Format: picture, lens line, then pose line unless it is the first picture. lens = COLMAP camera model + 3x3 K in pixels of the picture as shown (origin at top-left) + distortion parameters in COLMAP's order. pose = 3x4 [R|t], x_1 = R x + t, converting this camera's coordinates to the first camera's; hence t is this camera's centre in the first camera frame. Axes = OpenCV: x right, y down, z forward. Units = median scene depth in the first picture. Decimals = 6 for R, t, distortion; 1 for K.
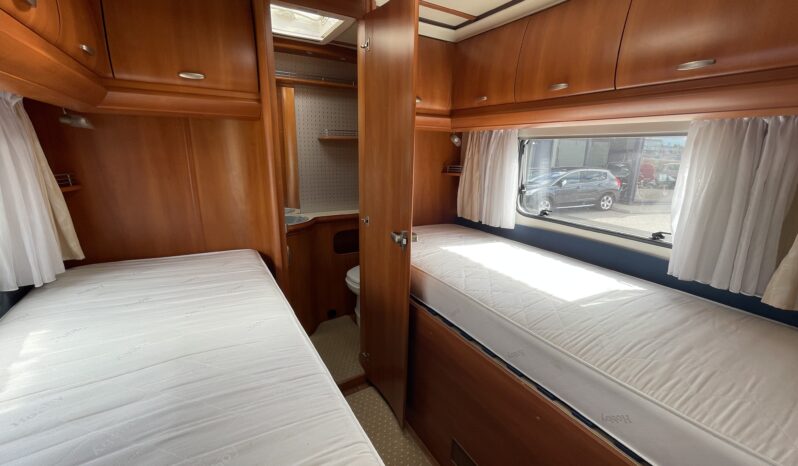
lens RADIAL K [[329.1, 0, 399.0], [0, 329.1, 233.0], [0, 0, 1]] dist [0.000819, -0.000009]
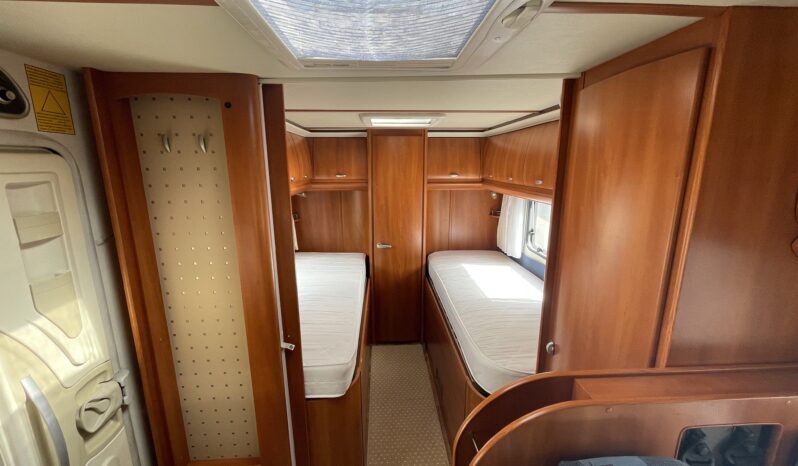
lens RADIAL K [[329.1, 0, 399.0], [0, 329.1, 233.0], [0, 0, 1]] dist [0.000819, -0.000009]
pose [[0.881946, 0.086274, -0.463388, 0.608278], [-0.108058, 0.993931, -0.020611, -0.042000], [0.458798, 0.068251, 0.885916, -0.610297]]
